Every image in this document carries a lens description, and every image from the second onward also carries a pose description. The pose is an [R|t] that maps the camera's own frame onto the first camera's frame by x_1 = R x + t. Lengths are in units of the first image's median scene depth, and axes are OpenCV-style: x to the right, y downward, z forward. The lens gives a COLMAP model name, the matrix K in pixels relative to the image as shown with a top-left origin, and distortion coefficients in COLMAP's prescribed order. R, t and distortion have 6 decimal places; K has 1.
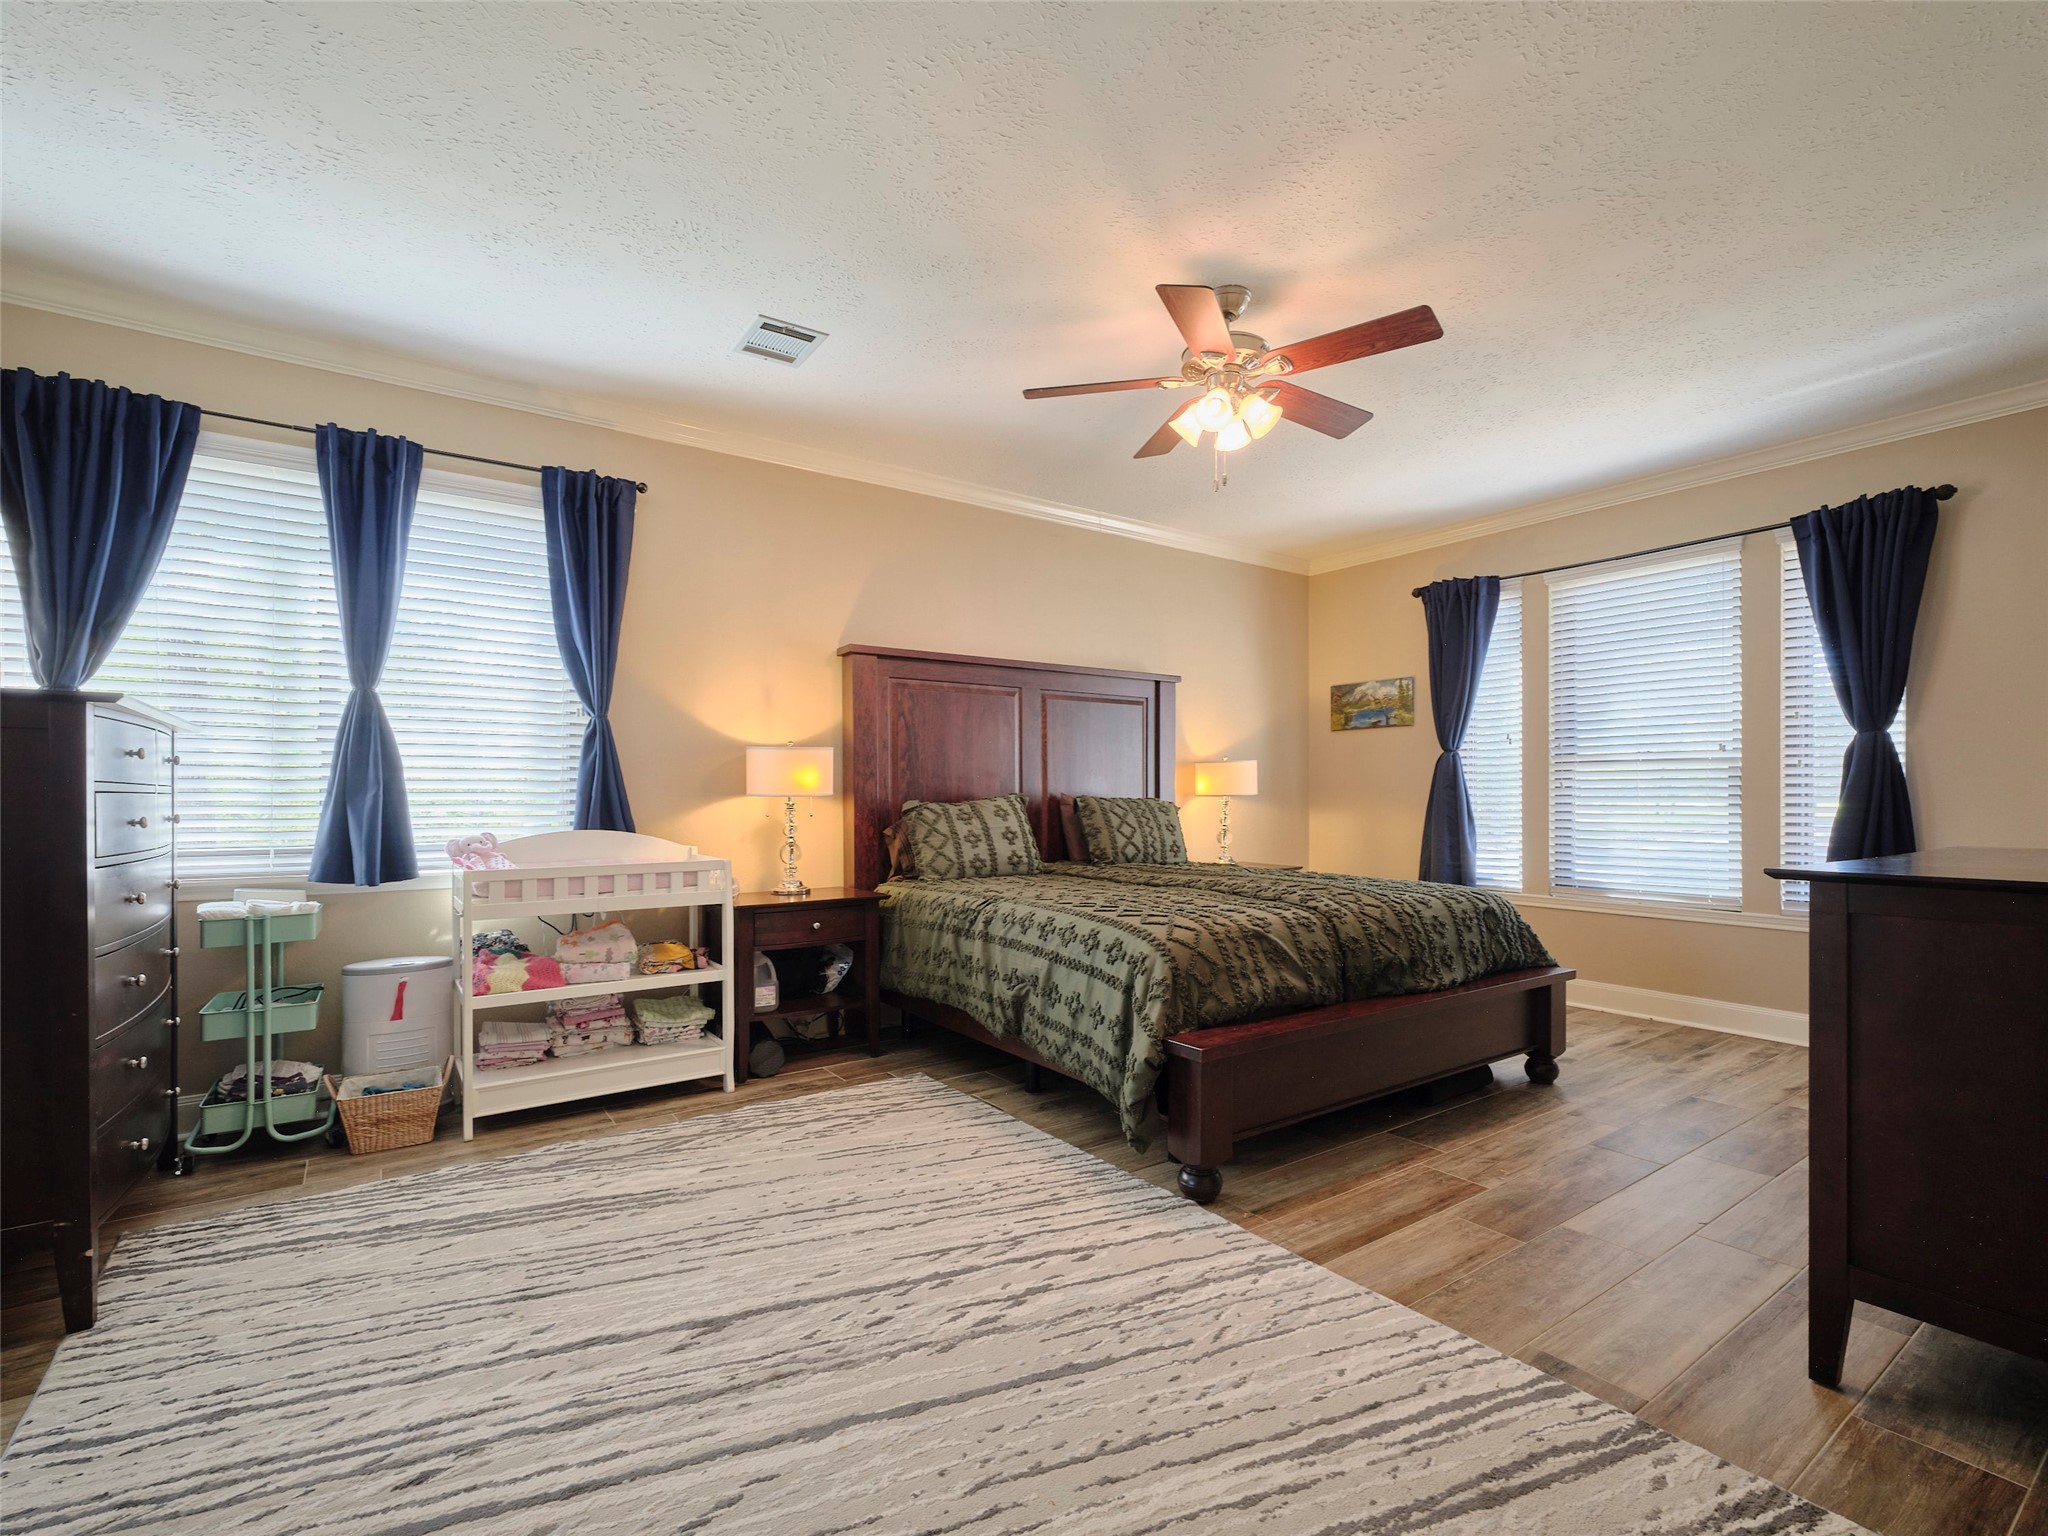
lens RADIAL K [[928.0, 0, 1025.3], [0, 928.0, 804.9], [0, 0, 1]] dist [-0.002115, -0.000218]
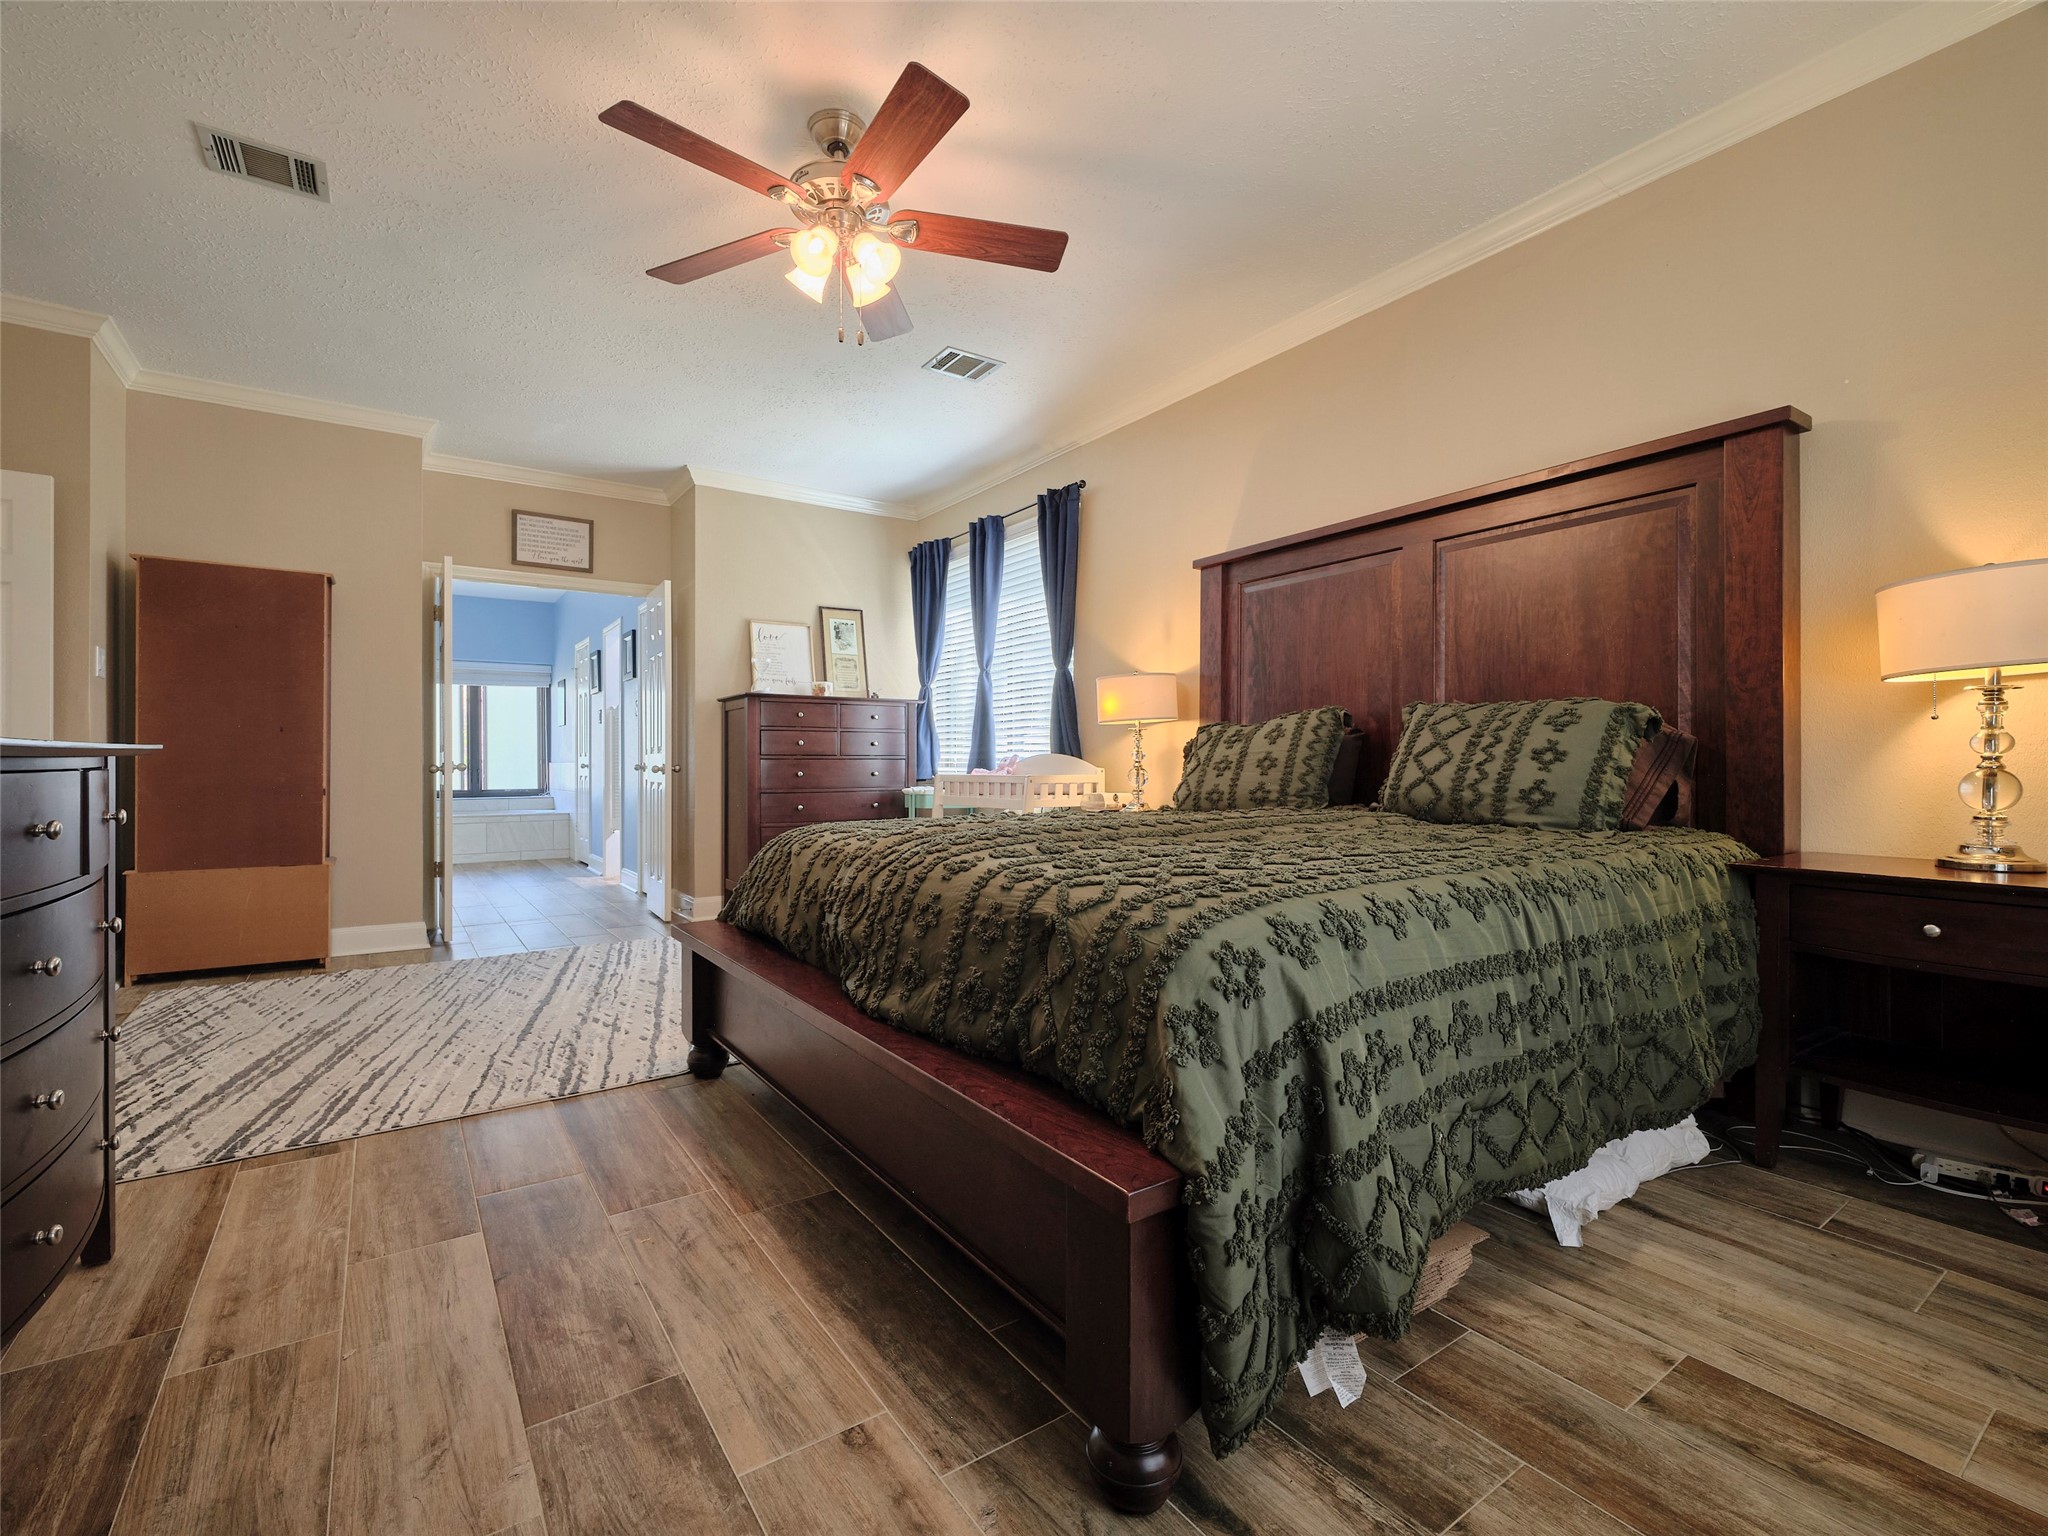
lens RADIAL K [[936.5, 0, 1020.1], [0, 936.5, 771.5], [0, 0, 1]] dist [-0.001074, -0.000026]
pose [[-0.022881, 0.006775, -0.999715, 1.004856], [-0.006348, 0.999956, 0.006922, 0.047811], [0.999718, 0.006504, -0.022837, 1.096800]]
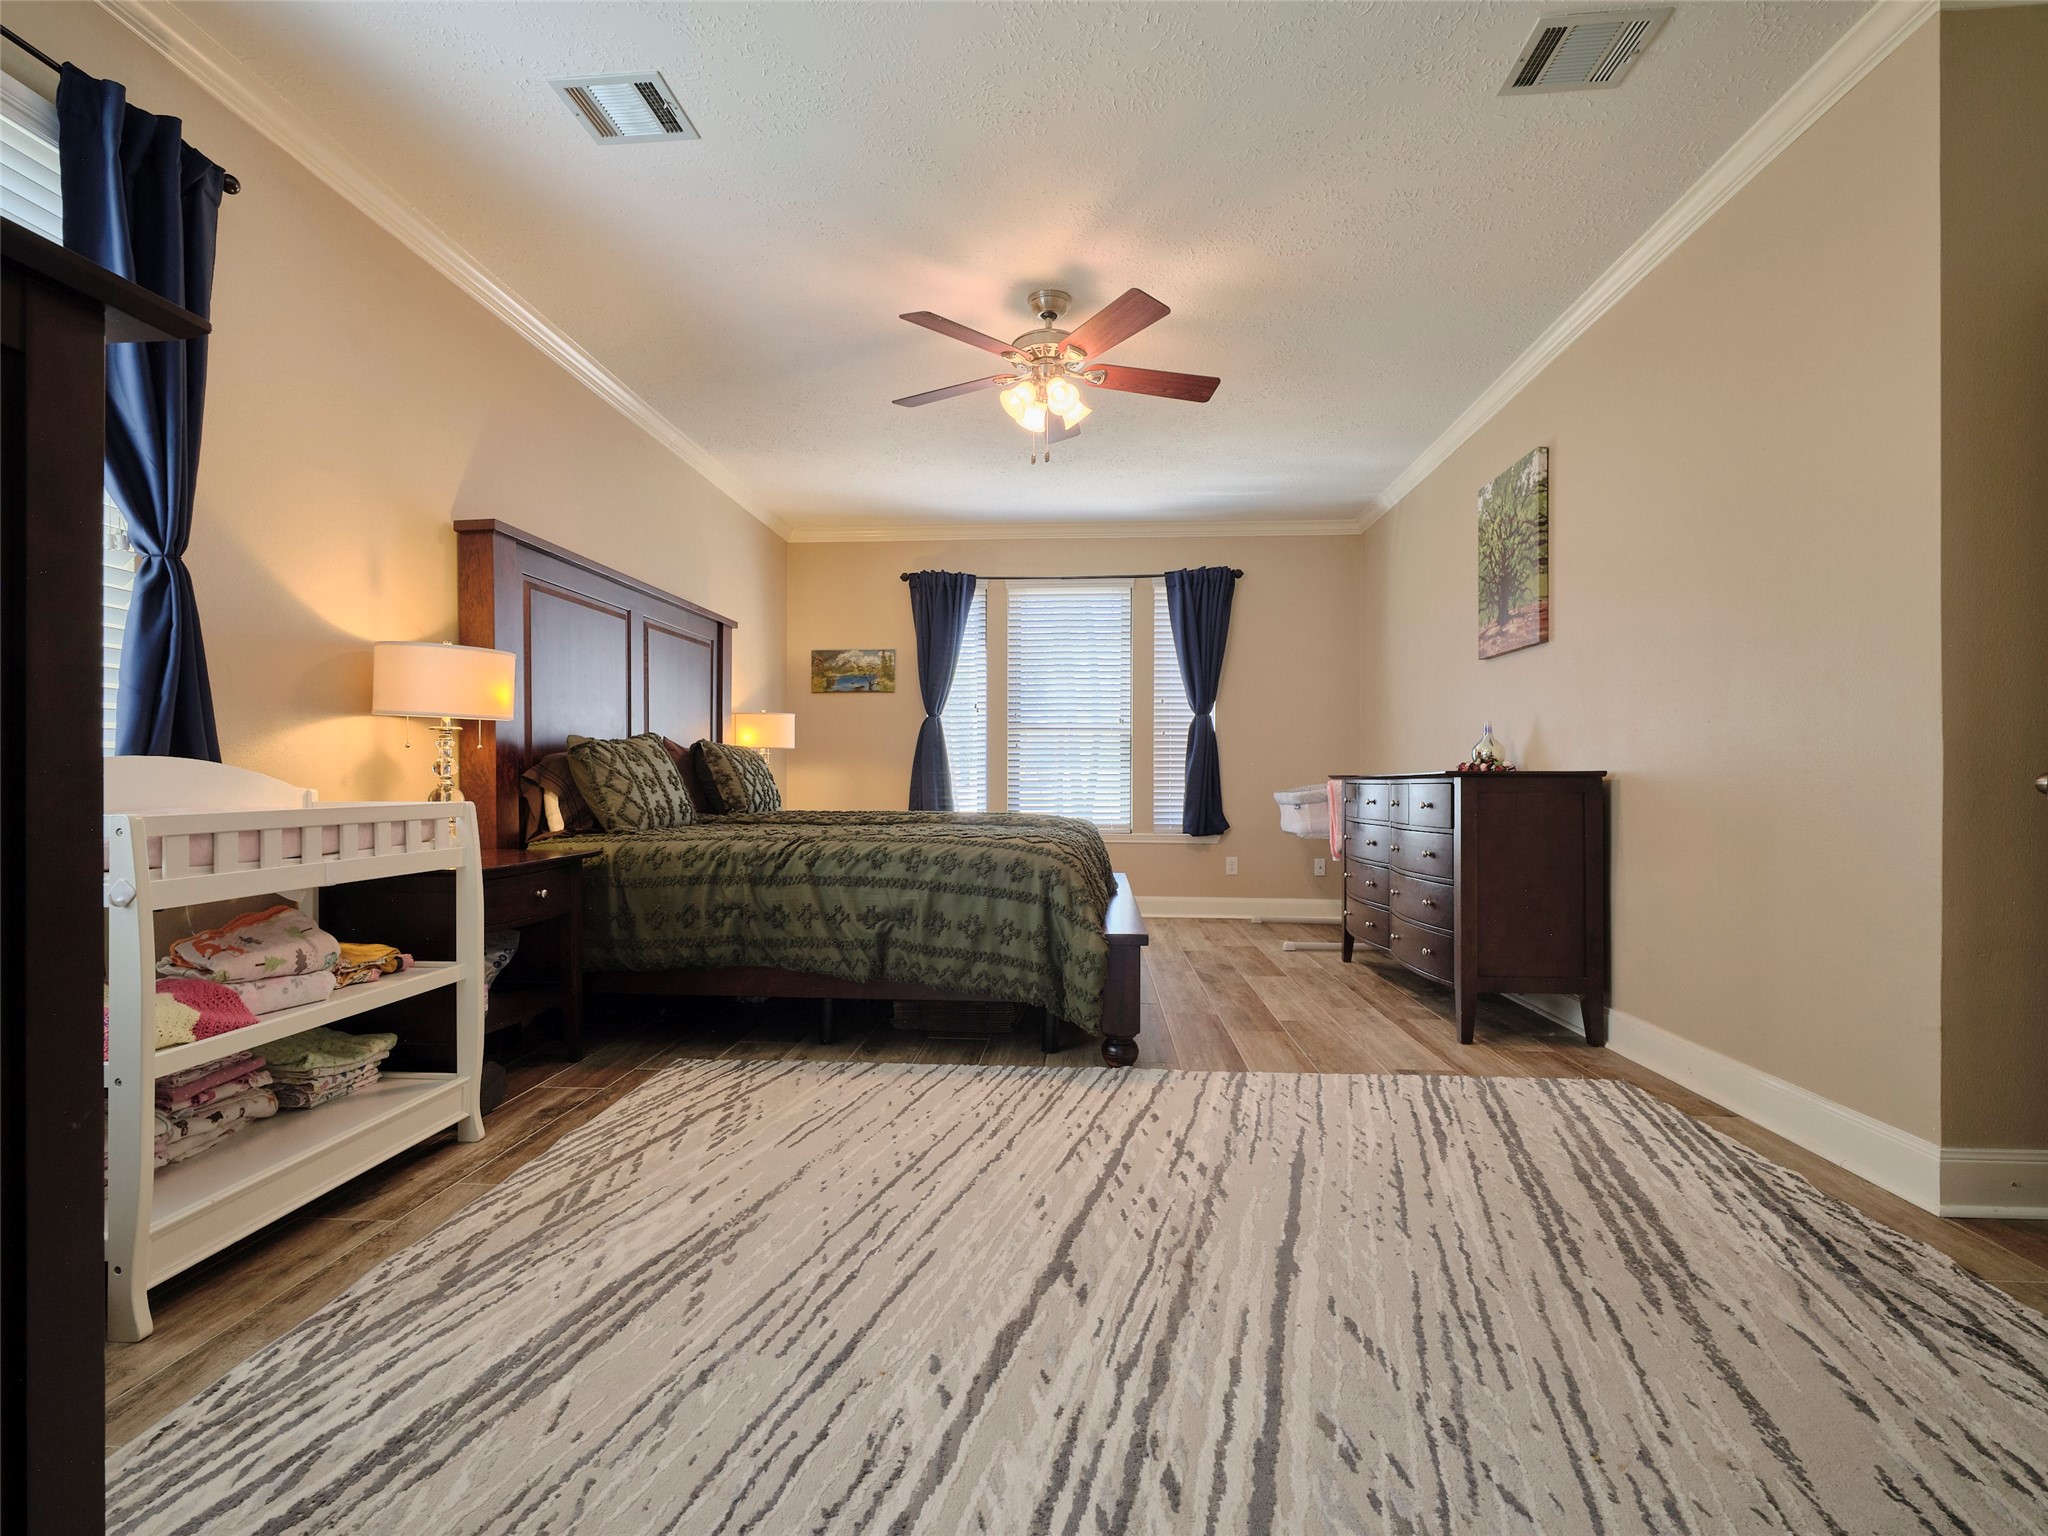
lens RADIAL K [[921.8, 0, 1028.1], [0, 921.8, 781.9], [0, 0, 1]] dist [-0.001832, -0.000203]
pose [[0.635648, 0.000263, 0.771979, -0.628891], [0.003704, 0.999987, -0.003391, 0.051799], [-0.771970, 0.005014, 0.635639, 0.269418]]
